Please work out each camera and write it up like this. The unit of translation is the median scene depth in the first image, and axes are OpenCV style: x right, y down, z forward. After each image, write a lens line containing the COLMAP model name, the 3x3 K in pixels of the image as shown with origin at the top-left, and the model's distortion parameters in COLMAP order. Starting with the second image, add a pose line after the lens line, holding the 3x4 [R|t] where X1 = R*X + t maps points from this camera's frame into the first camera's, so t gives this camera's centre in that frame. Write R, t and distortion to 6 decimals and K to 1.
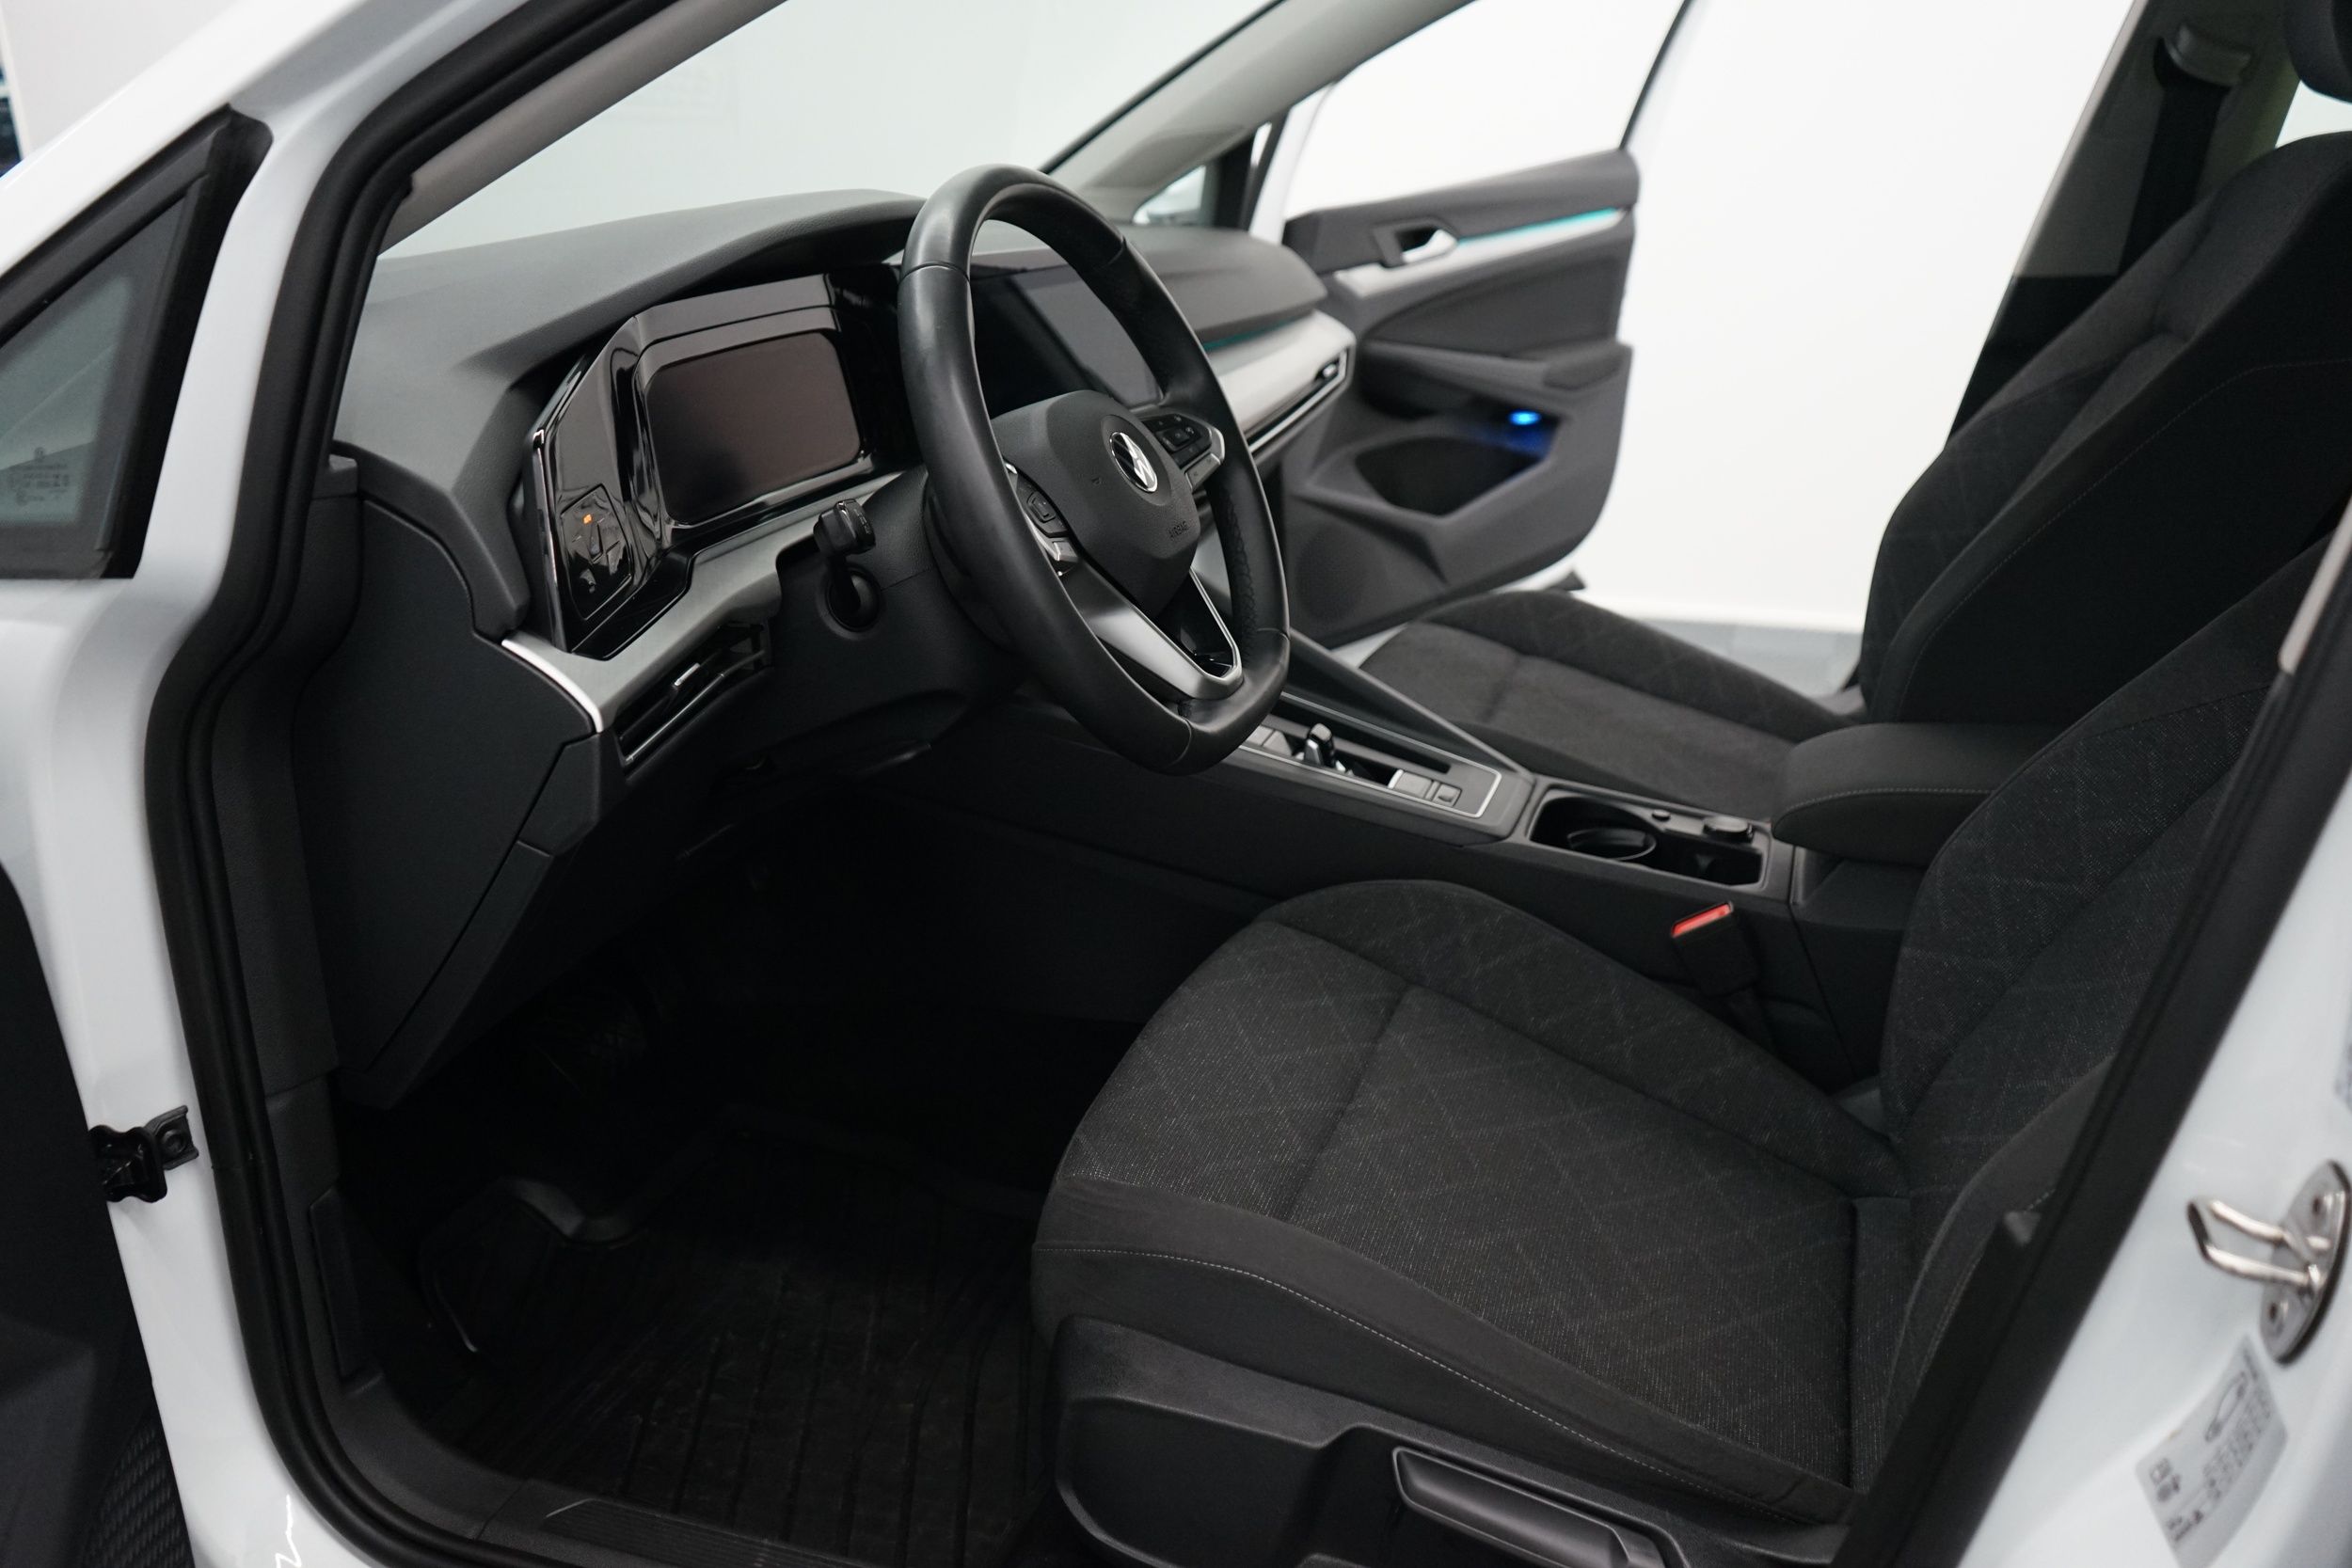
lens RADIAL K [[1870.2, 0, 1178.5], [0, 1870.2, 786.7], [0, 0, 1]] dist [-0.007865, 0.002901]
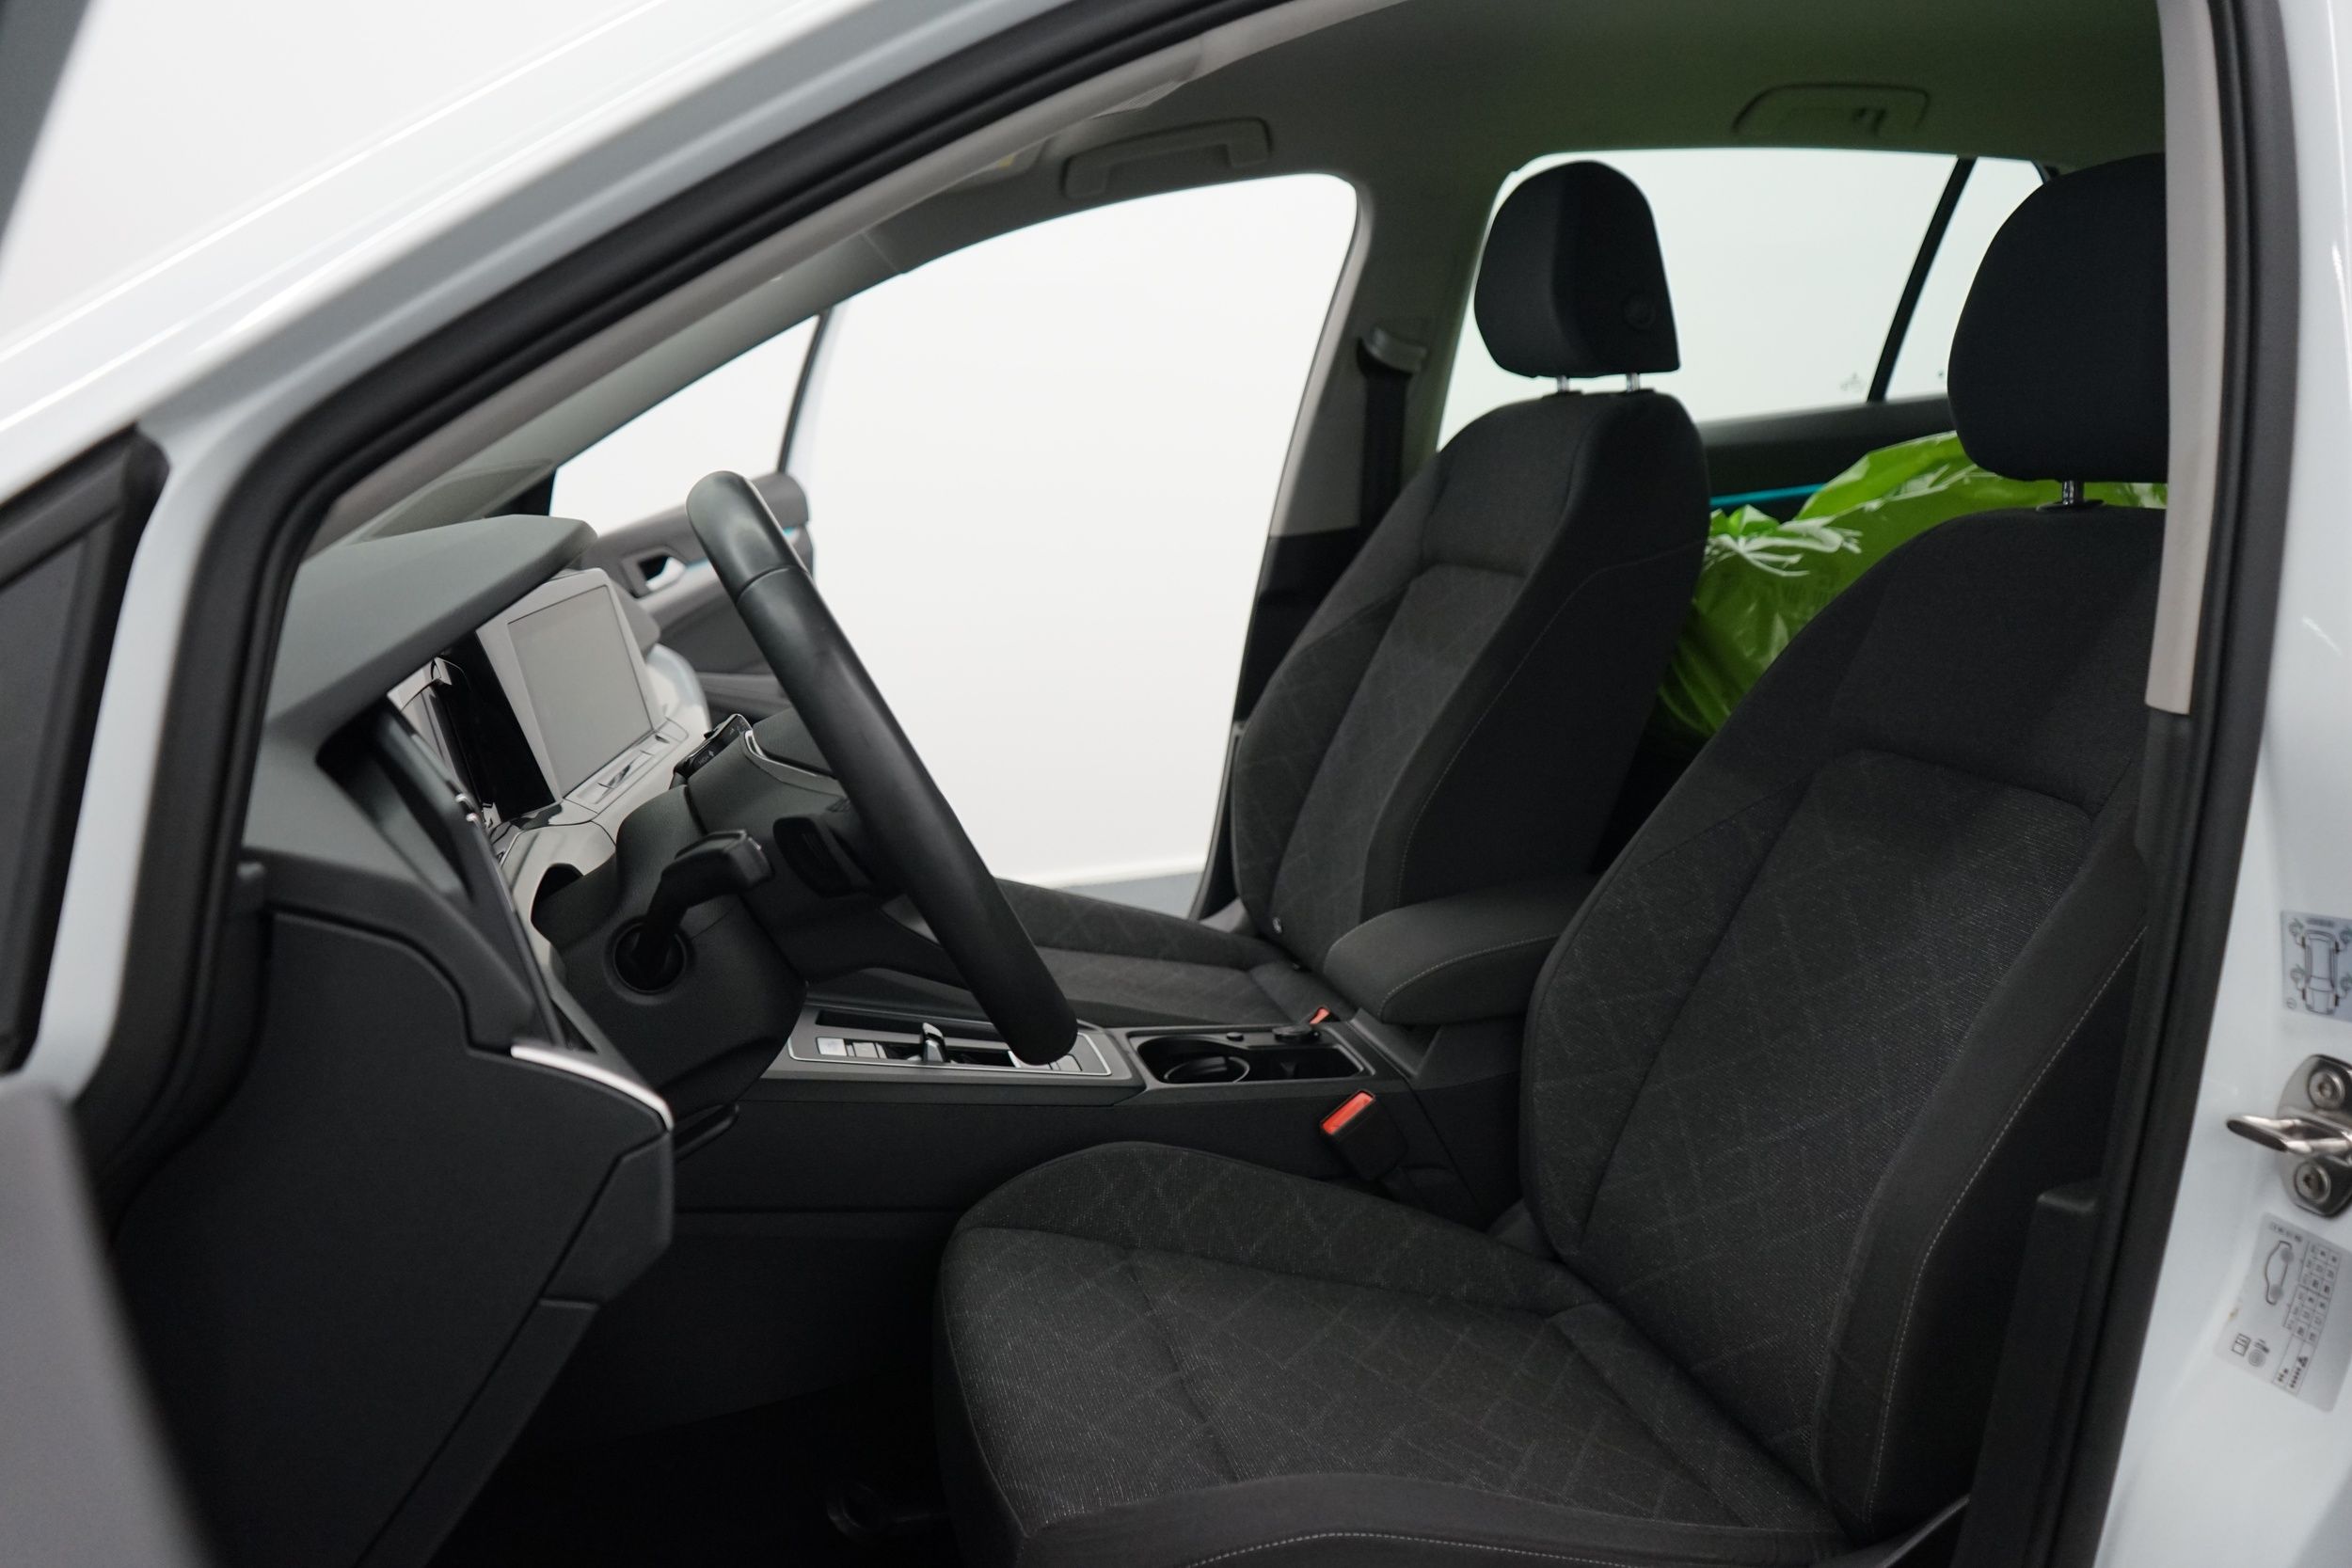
lens RADIAL K [[1870.2, 0, 1178.5], [0, 1870.2, 786.7], [0, 0, 1]] dist [-0.007865, 0.002901]
pose [[0.834775, -0.154477, 0.528476, -0.339221], [0.243628, 0.964391, -0.102935, -0.022050], [-0.493757, 0.214679, 0.842685, 0.101340]]
